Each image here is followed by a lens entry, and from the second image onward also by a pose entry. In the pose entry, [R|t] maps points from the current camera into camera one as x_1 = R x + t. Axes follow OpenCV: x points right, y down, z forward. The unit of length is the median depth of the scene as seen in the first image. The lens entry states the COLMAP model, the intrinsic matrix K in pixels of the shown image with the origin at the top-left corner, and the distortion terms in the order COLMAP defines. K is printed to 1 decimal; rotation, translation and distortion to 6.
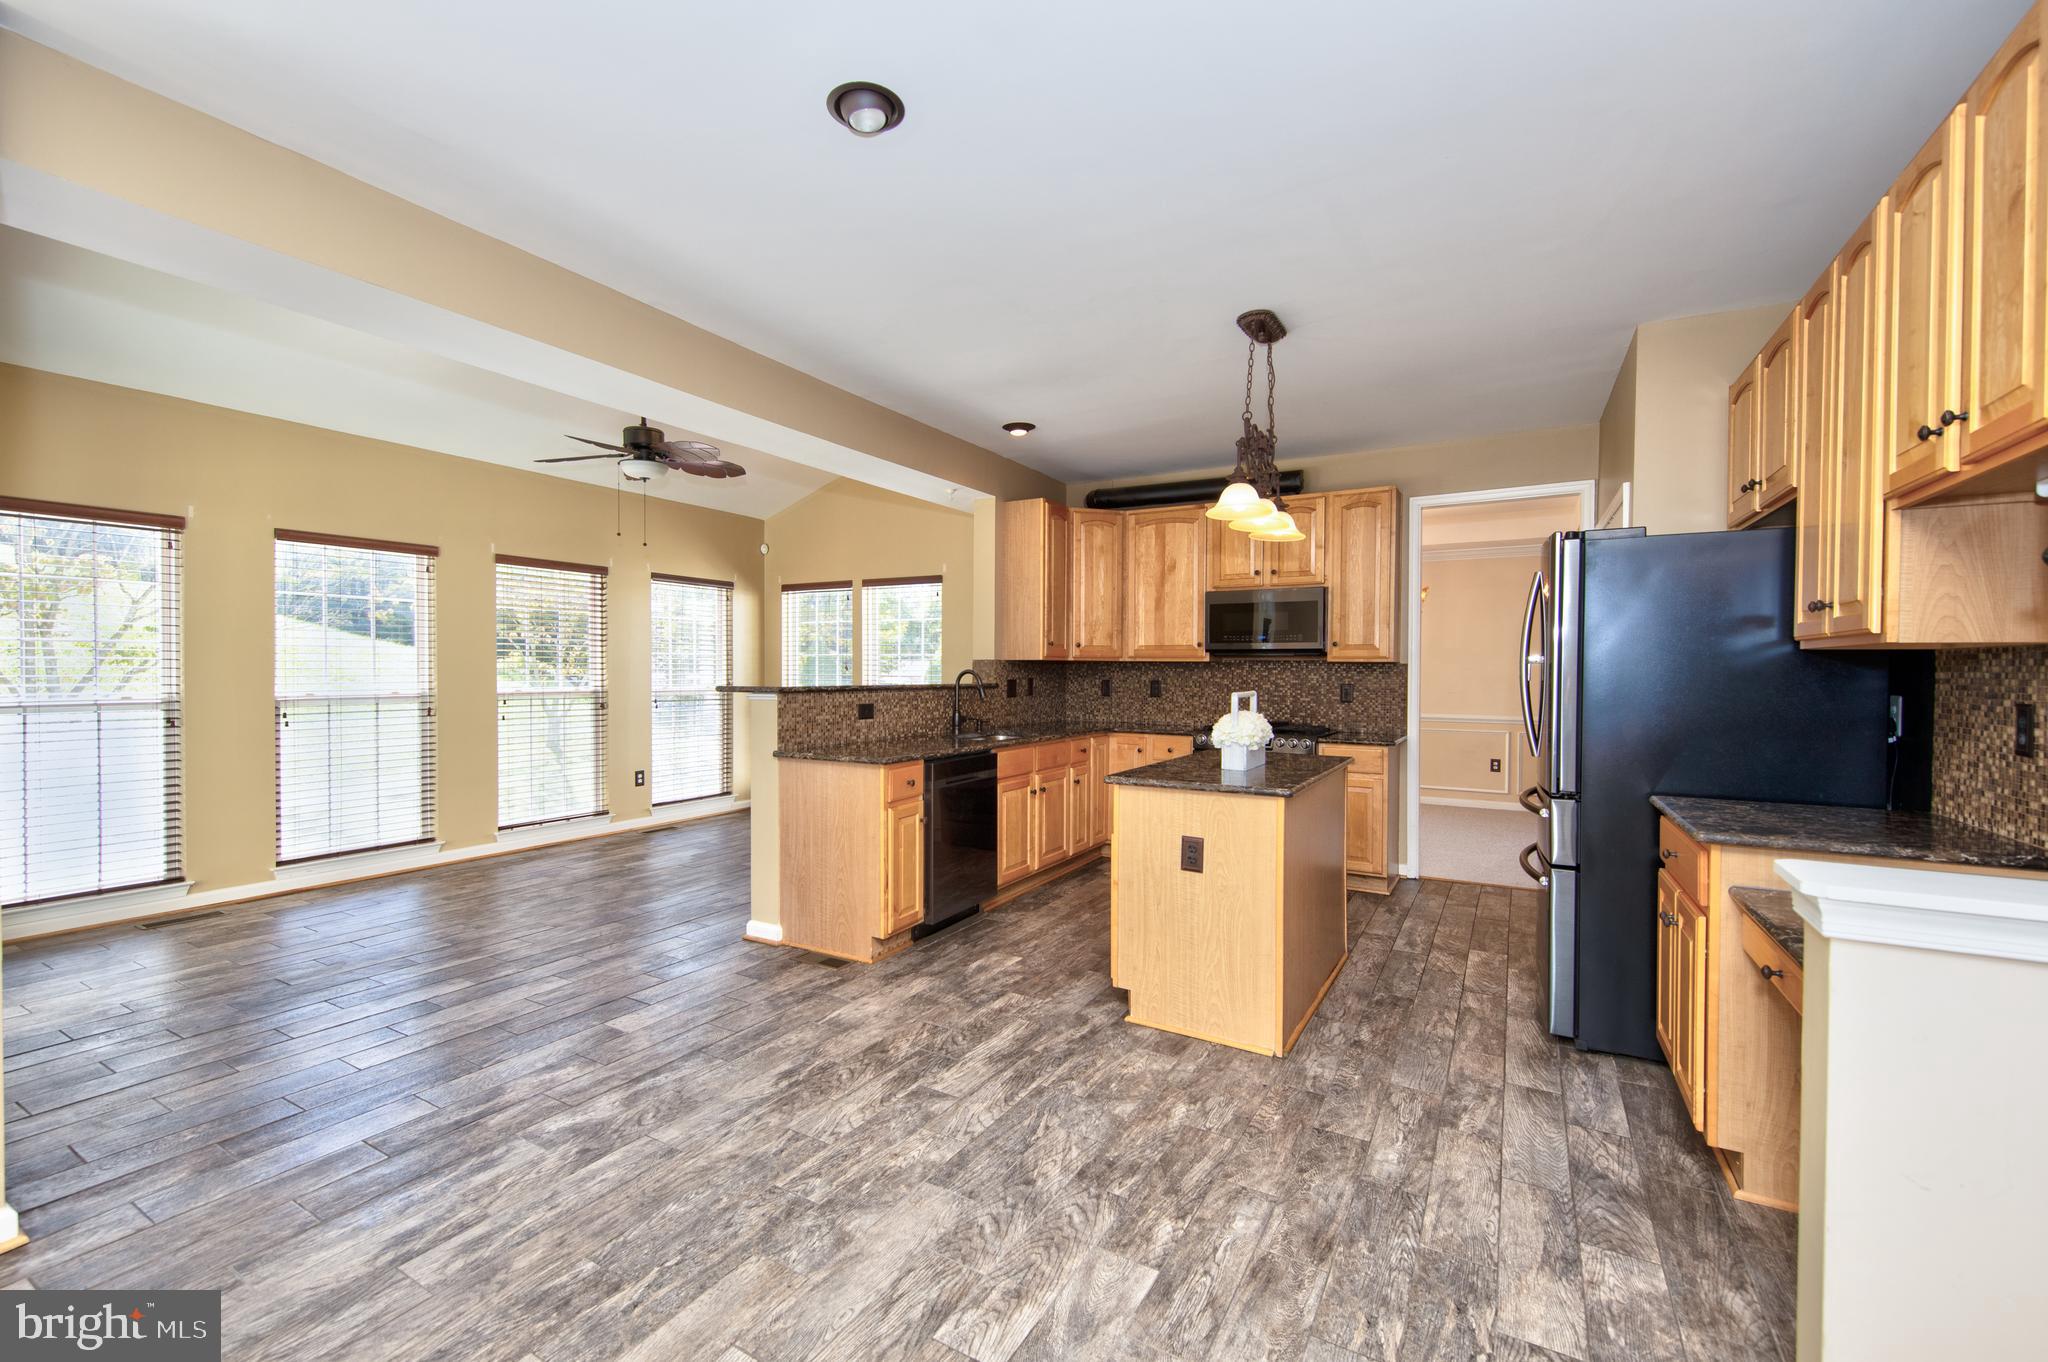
lens RADIAL K [[858.2, 0, 1024.0], [0, 858.2, 681.0], [0, 0, 1]] dist [0.020562, -0.011834]
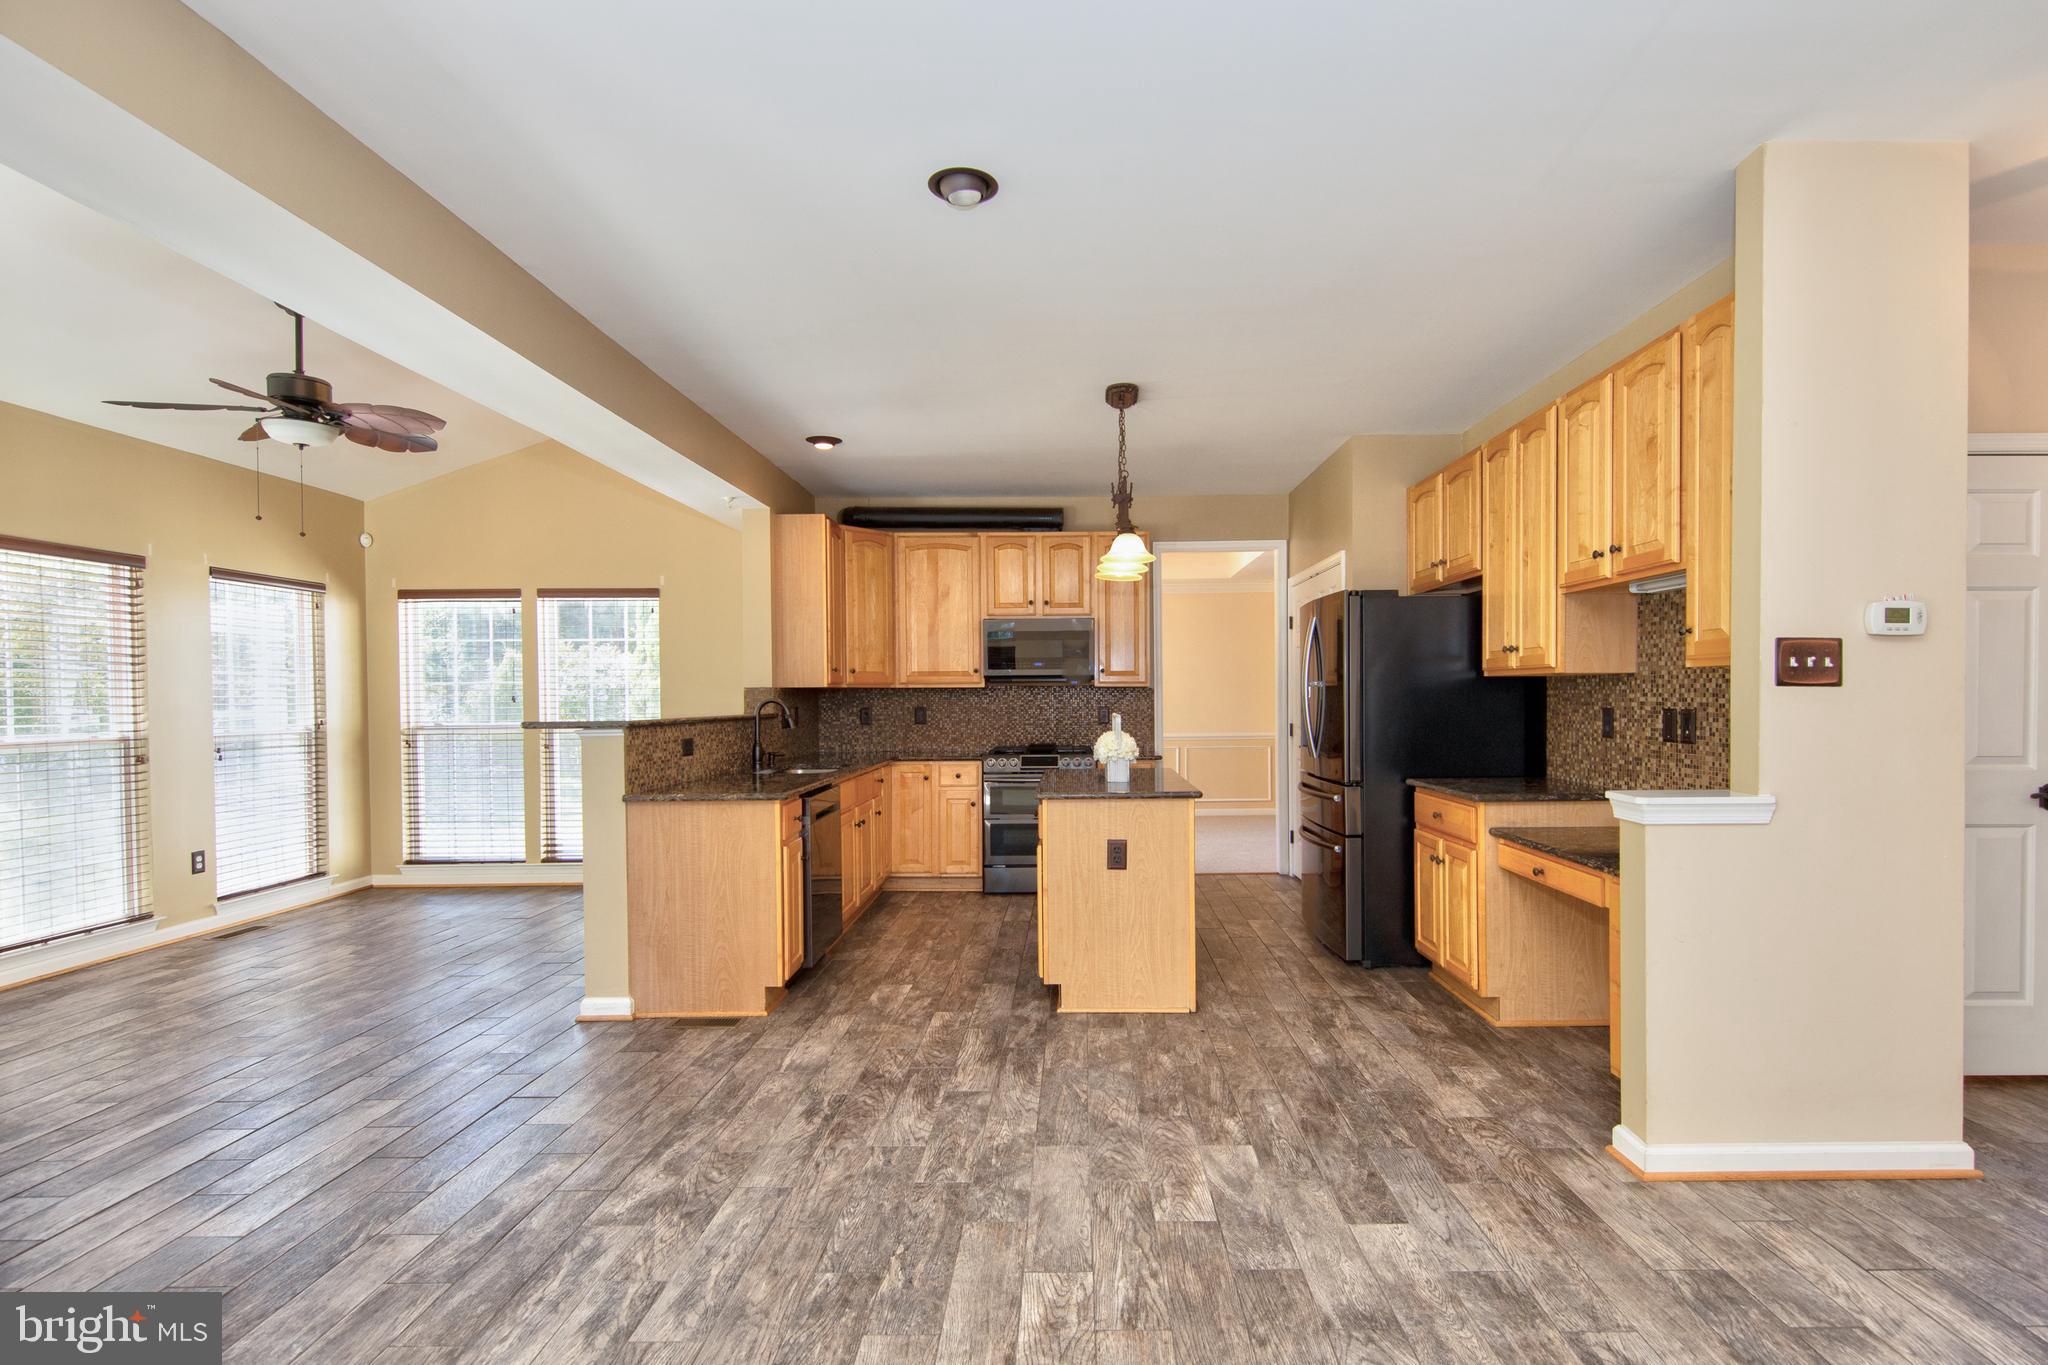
lens RADIAL K [[961.1, 0, 1101.5], [0, 961.1, 702.3], [0, 0, 1]] dist [0.011692, -0.000616]
pose [[0.859012, -0.015835, 0.511711, -0.422953], [0.019412, 0.999810, -0.001648, -0.000682], [-0.511588, 0.011349, 0.859156, -0.087813]]
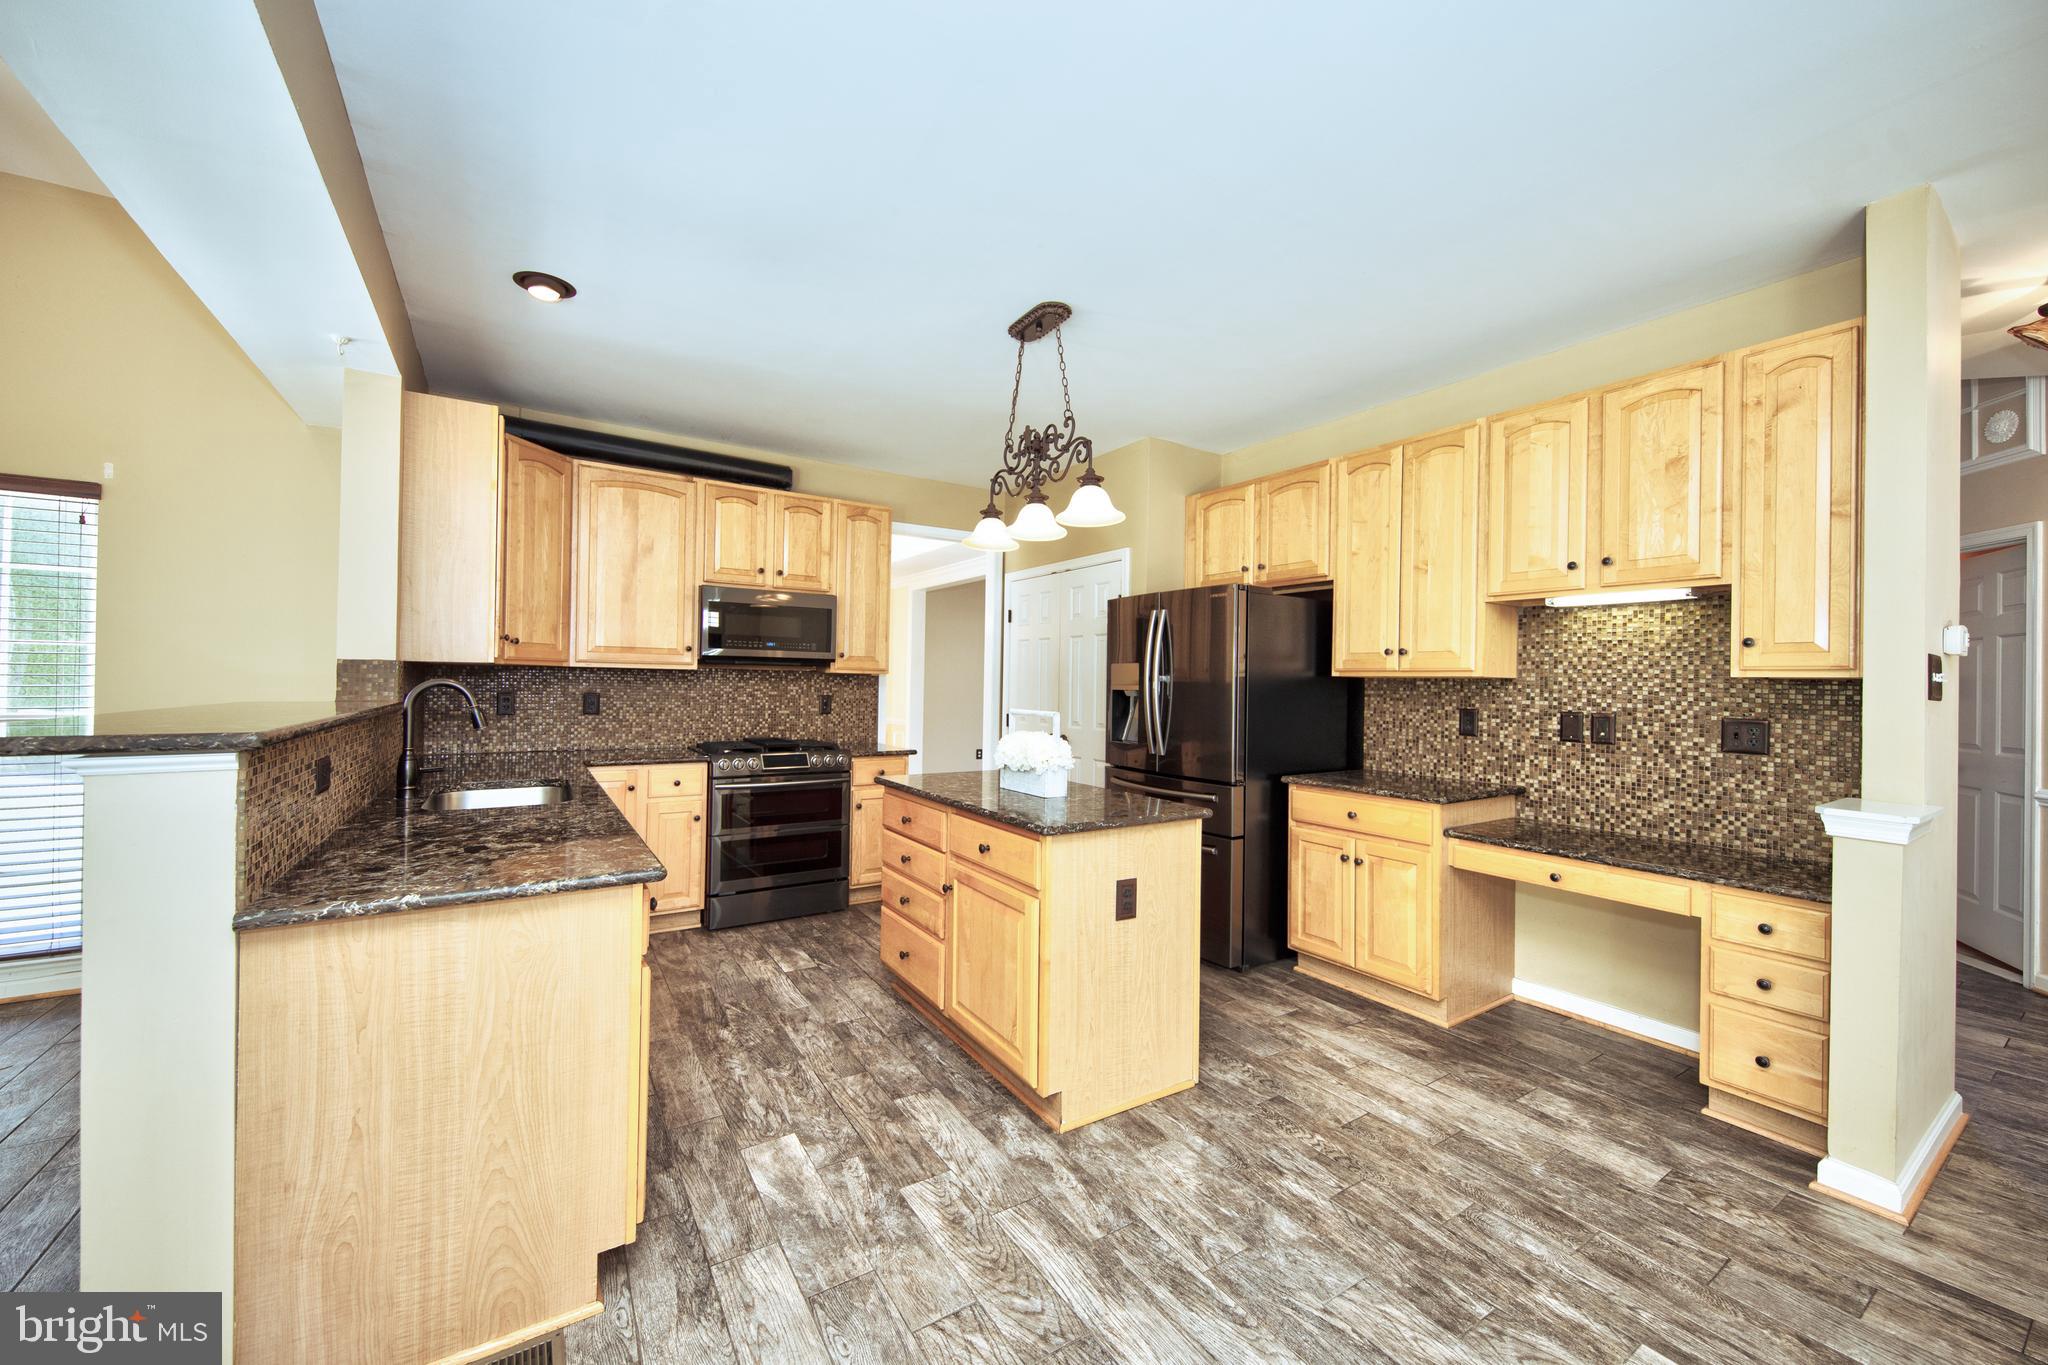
lens RADIAL K [[755.0, 0, 1028.6], [0, 755.0, 676.4], [0, 0, 1]] dist [0.019011, -0.010052]
pose [[0.463572, 0.010467, 0.885997, -0.474530], [-0.001715, 0.999939, -0.010916, -0.015212], [-0.886057, 0.003541, 0.463562, 0.644523]]
